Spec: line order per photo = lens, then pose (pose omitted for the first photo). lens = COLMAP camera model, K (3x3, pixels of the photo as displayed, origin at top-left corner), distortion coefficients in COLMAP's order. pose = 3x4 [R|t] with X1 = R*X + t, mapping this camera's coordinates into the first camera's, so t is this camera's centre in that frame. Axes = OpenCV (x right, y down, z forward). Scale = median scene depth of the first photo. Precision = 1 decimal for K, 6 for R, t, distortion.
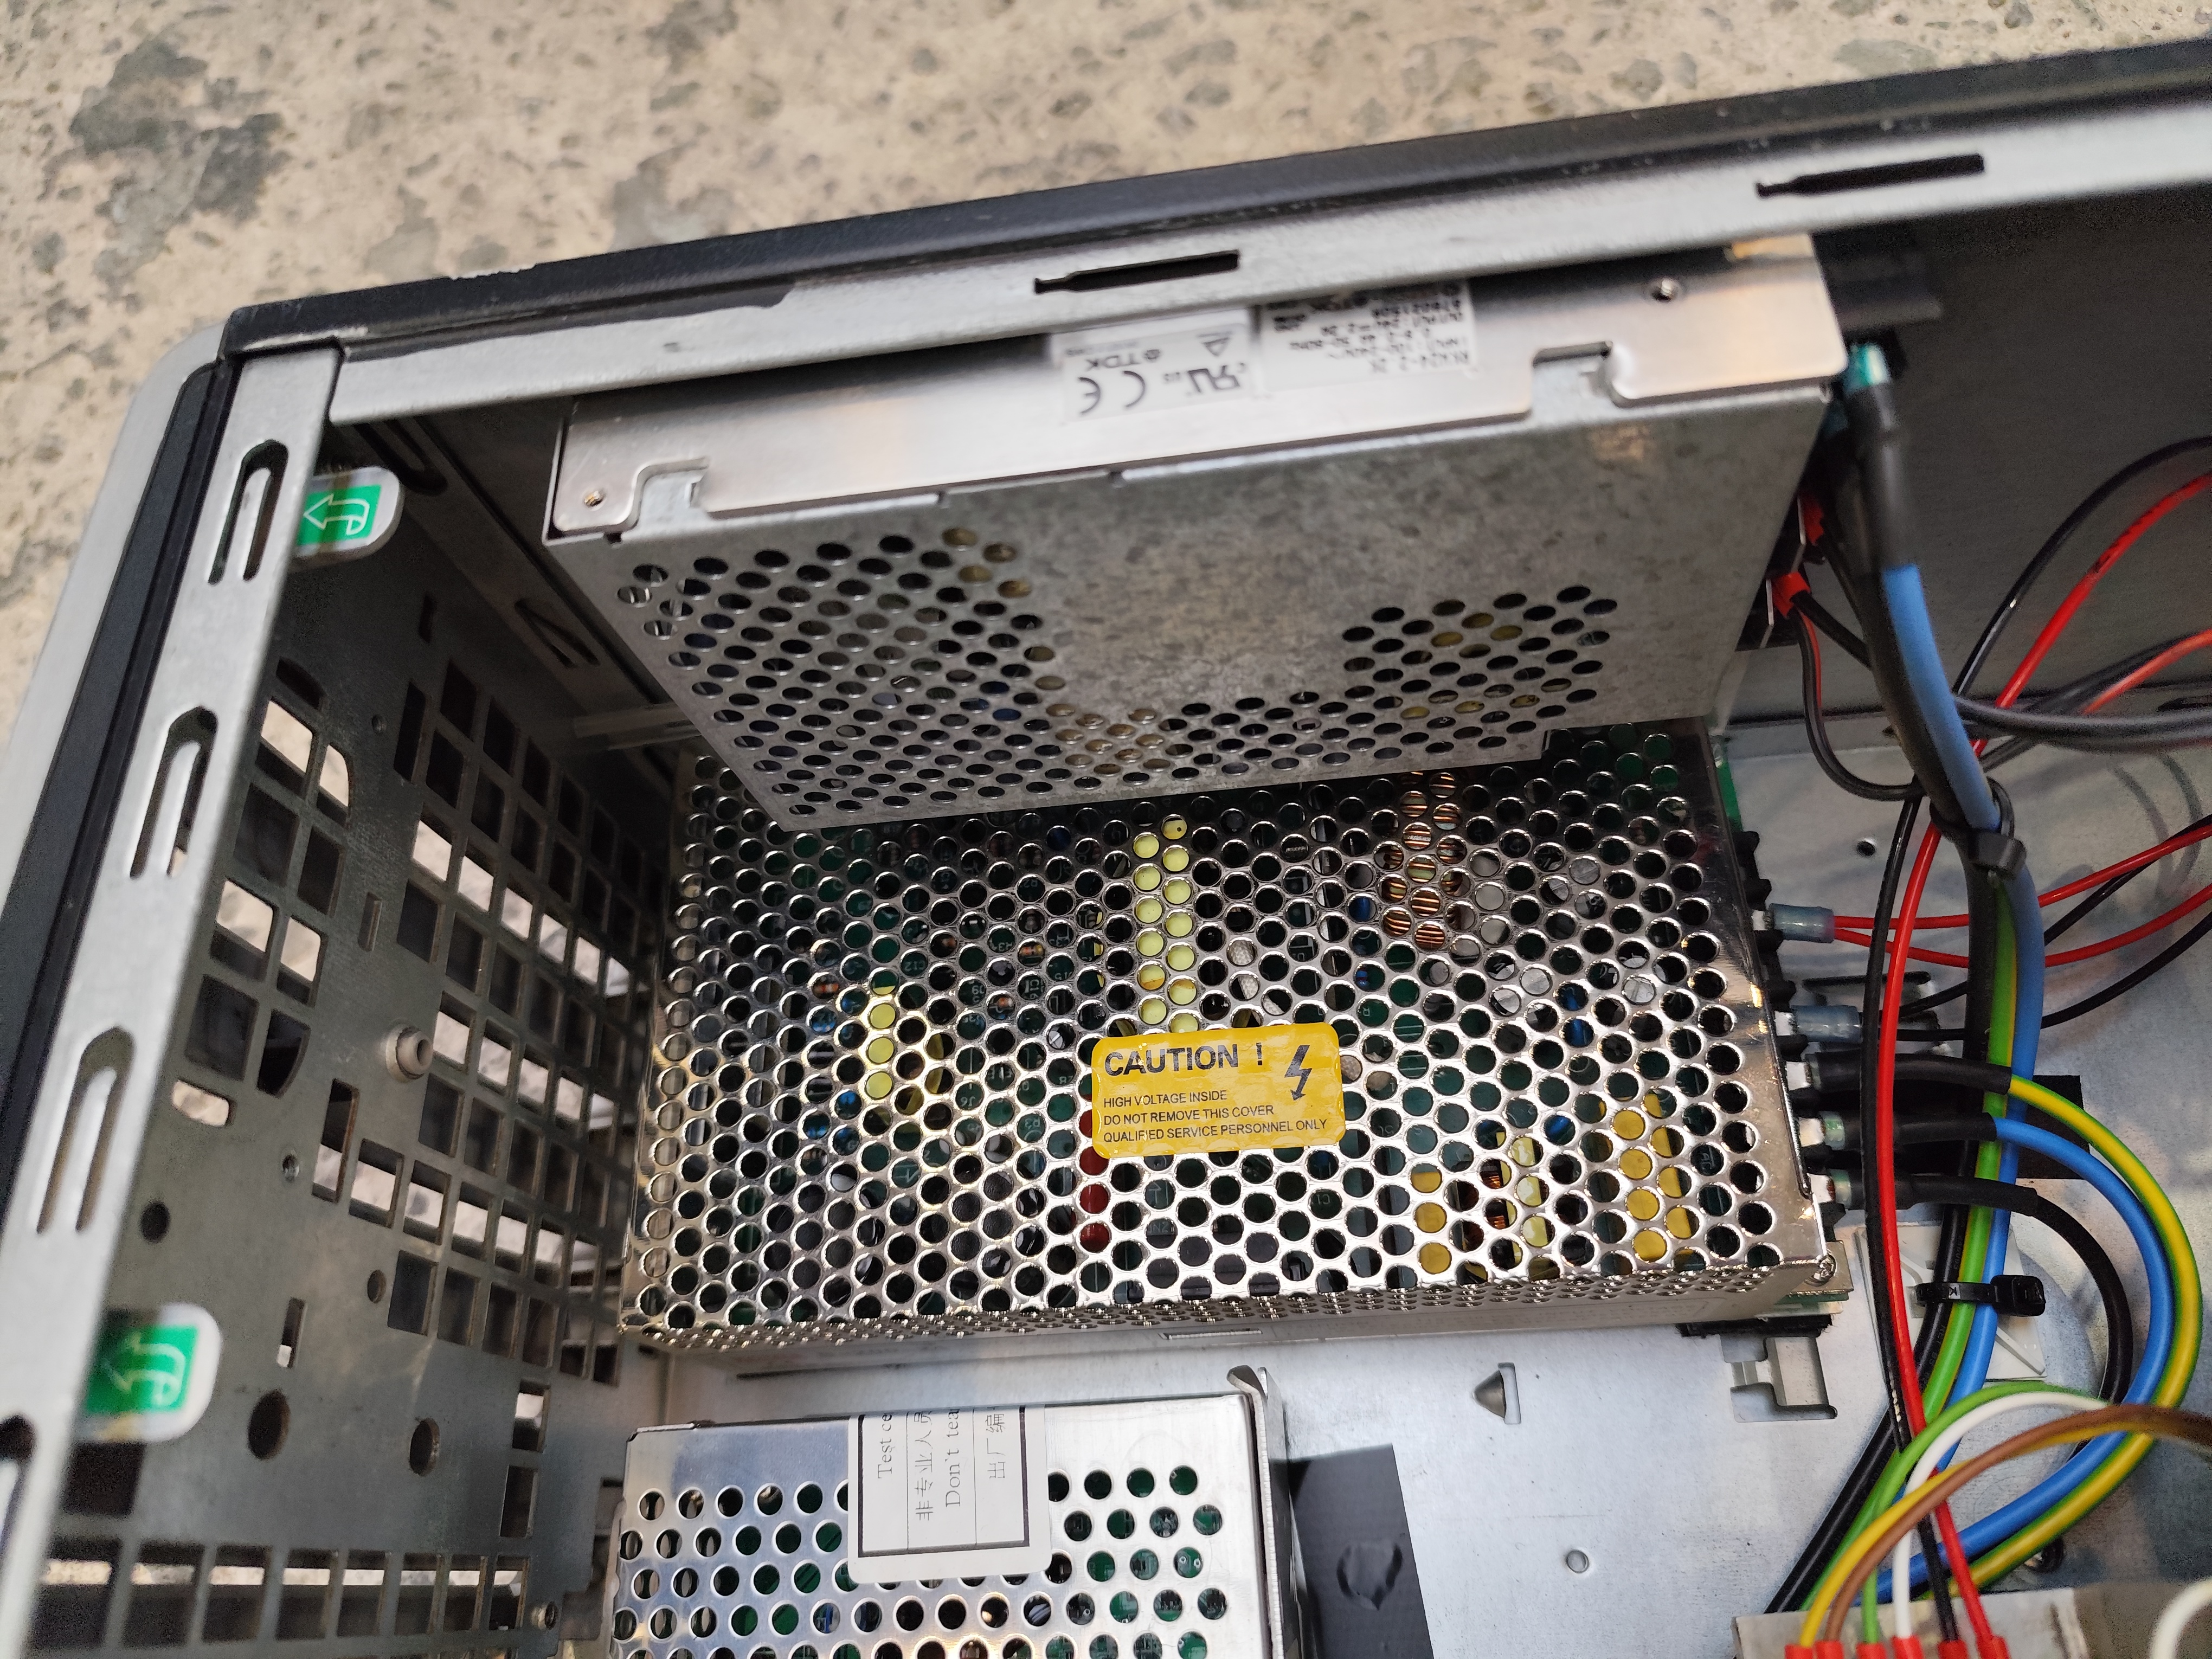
lens RADIAL K [[1537.5, 0, 1109.6], [0, 1537.5, 840.8], [0, 0, 1]] dist [0.020126, -0.029726]
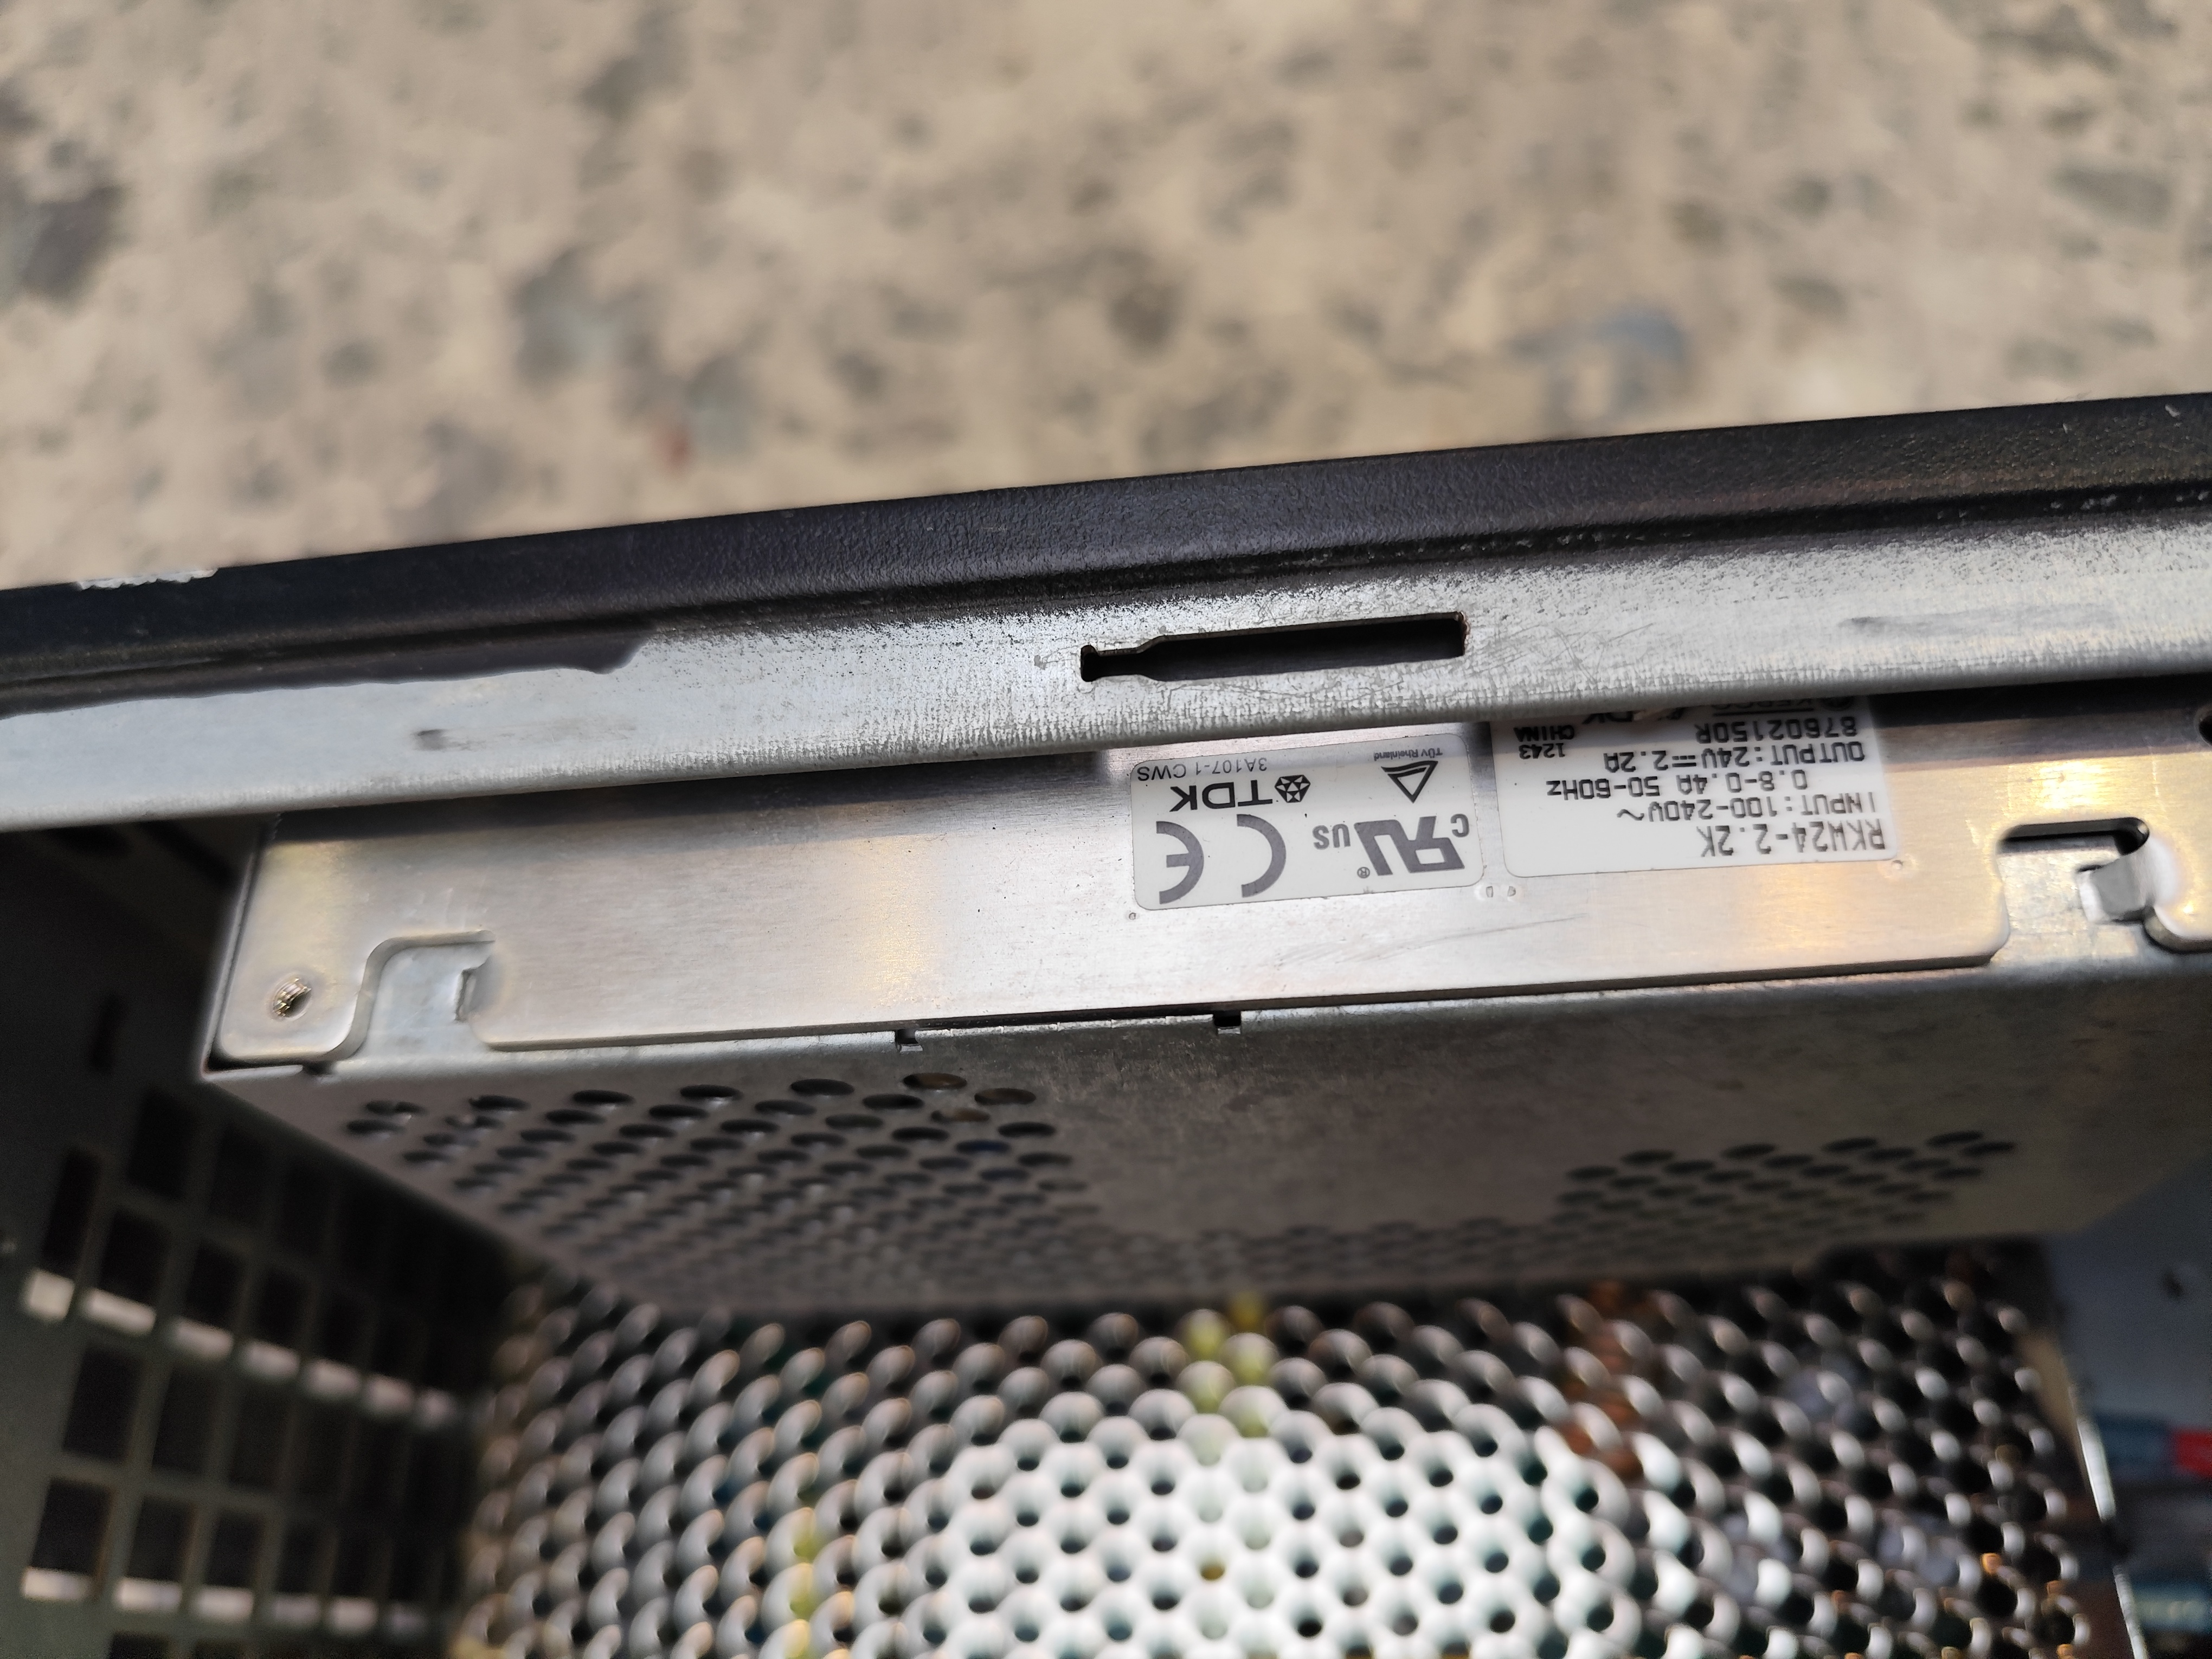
lens RADIAL K [[1580.4, 0, 1106.0], [0, 1580.4, 829.5], [0, 0, 1]] dist [-0.041641, -0.003064]
pose [[0.999609, 0.024092, 0.014204, -0.046579], [-0.023723, 0.999391, -0.025575, -0.282685], [-0.014812, 0.025228, 0.999572, 0.434611]]
